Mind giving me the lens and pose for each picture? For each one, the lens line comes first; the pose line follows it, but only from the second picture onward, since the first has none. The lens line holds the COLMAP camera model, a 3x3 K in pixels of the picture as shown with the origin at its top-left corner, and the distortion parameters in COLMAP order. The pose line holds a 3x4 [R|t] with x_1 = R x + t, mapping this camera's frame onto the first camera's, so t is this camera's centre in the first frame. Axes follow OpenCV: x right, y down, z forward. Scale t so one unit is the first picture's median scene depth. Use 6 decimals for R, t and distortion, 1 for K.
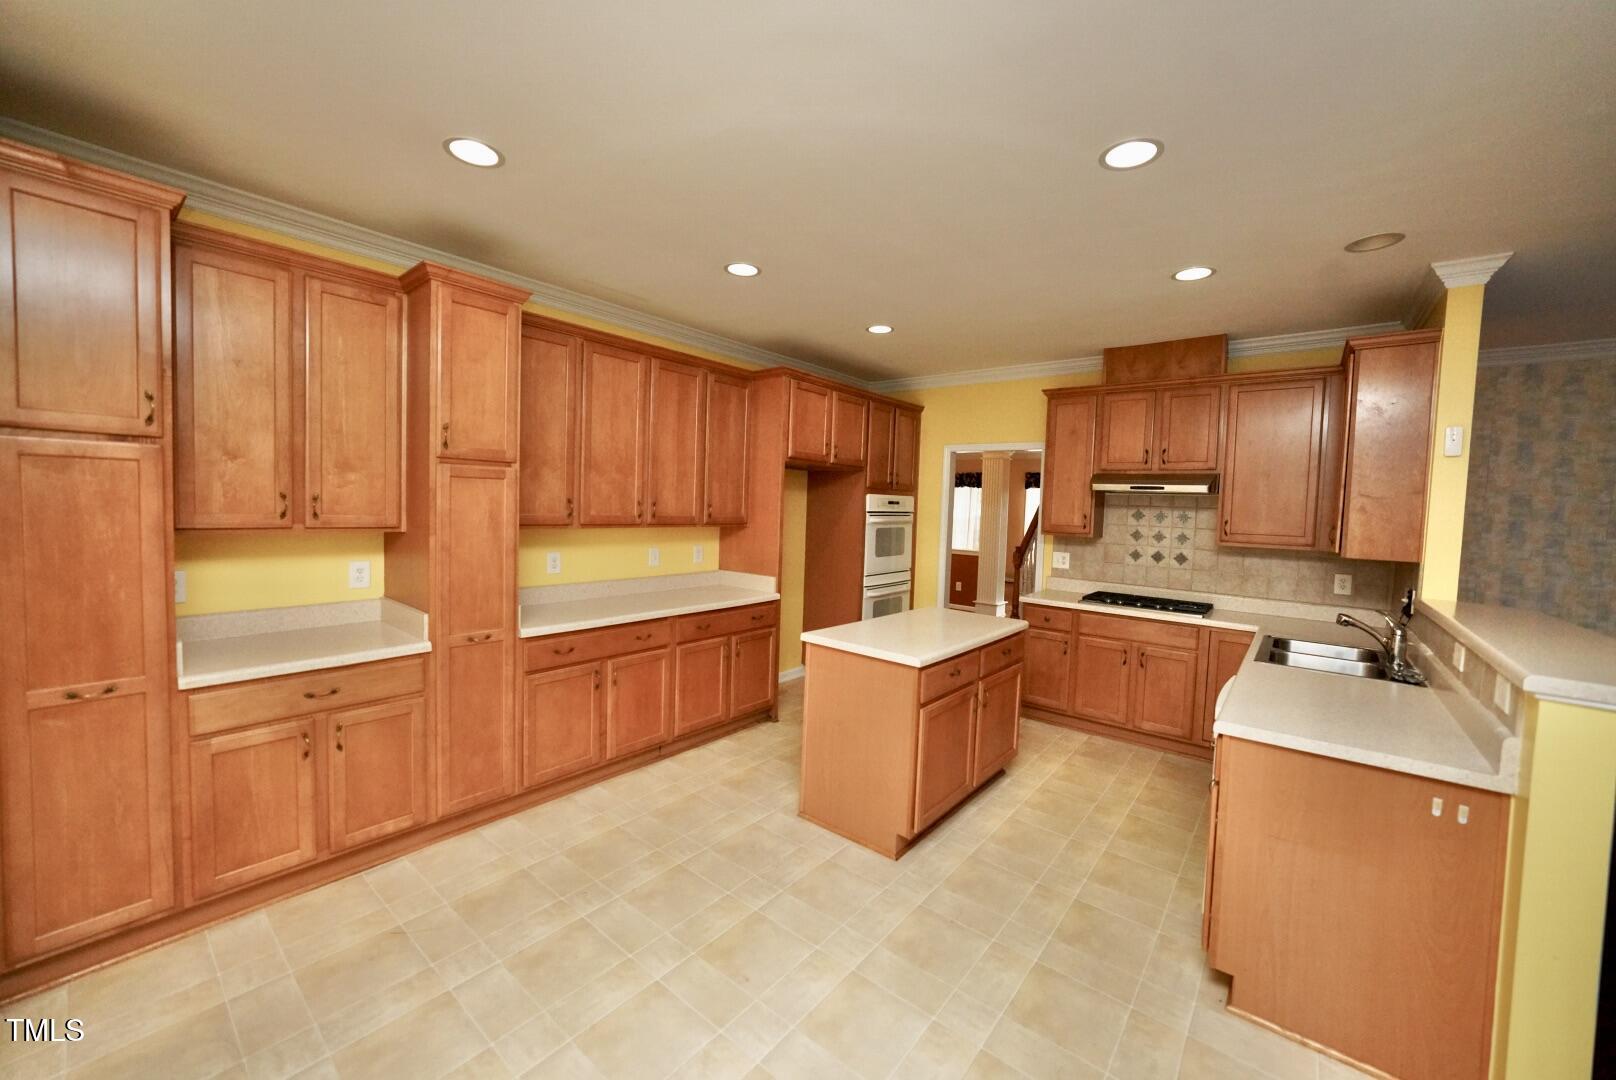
lens RADIAL K [[623.9, 0, 813.9], [0, 623.9, 537.1], [0, 0, 1]] dist [0.002529, 0.000192]
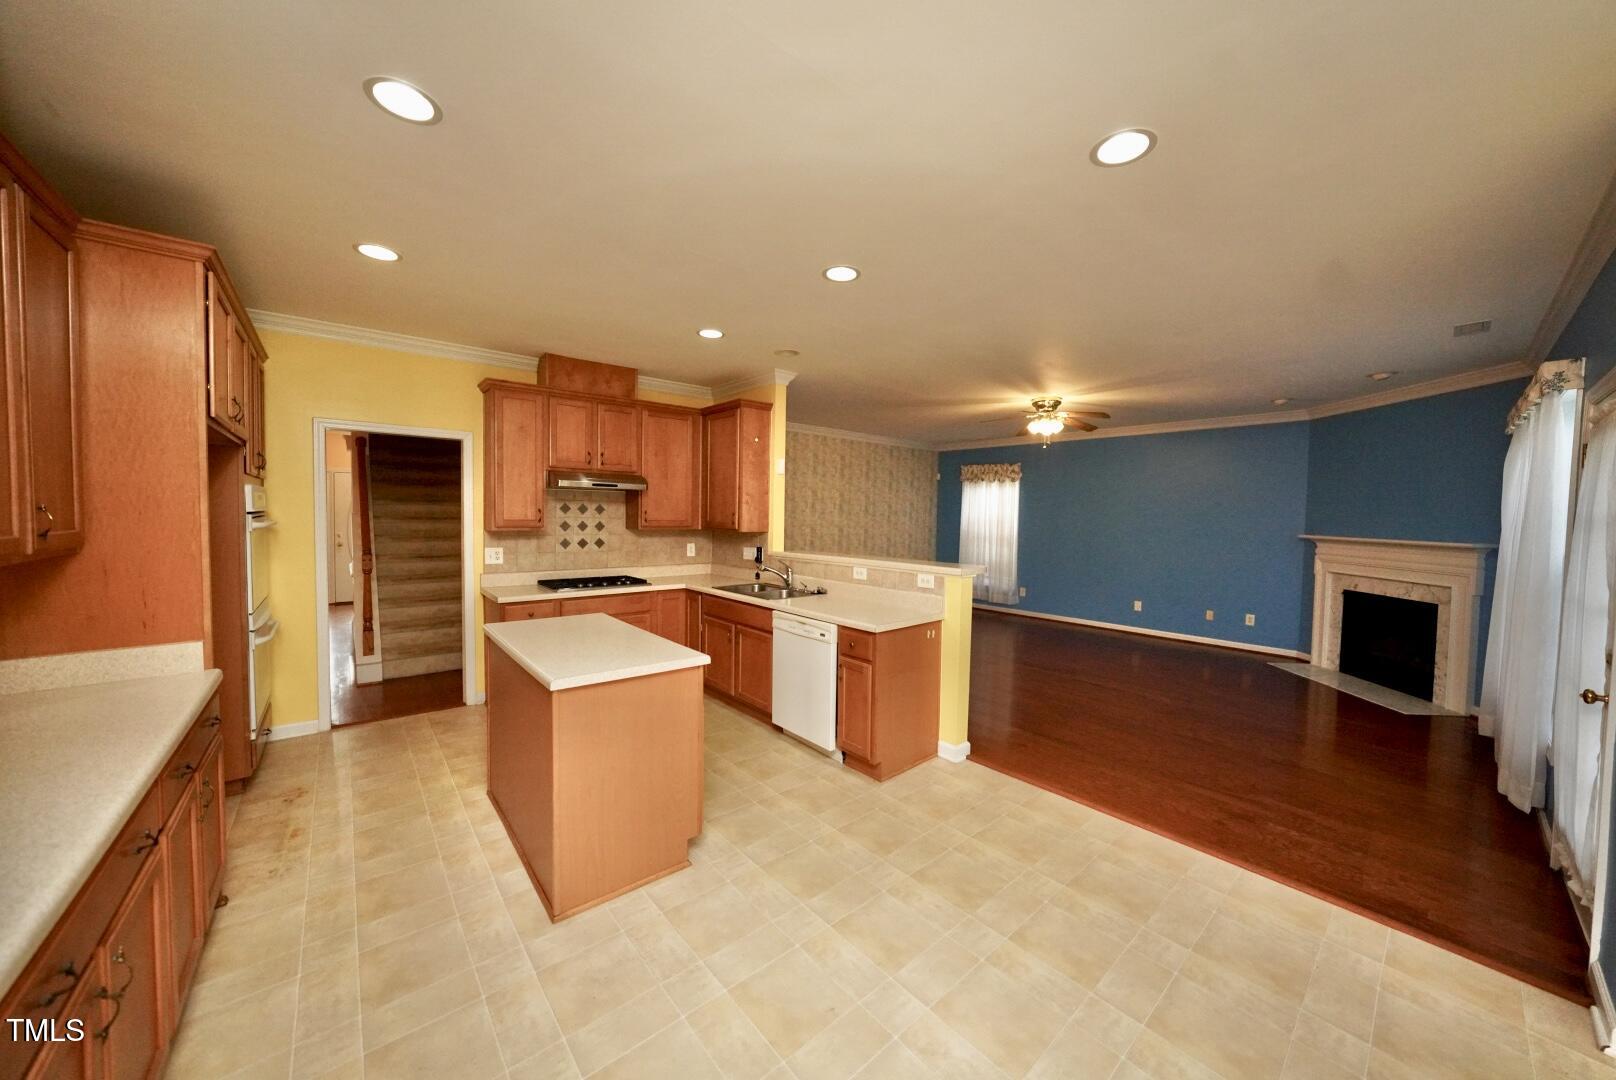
lens RADIAL K [[560.6, 0, 814.2], [0, 560.6, 534.3], [0, 0, 1]] dist [-0.002316, -0.000111]
pose [[0.187461, -0.070640, 0.979729, -0.410028], [0.045885, 0.996952, 0.063103, -0.032450], [-0.981200, 0.033125, 0.190131, 0.382482]]
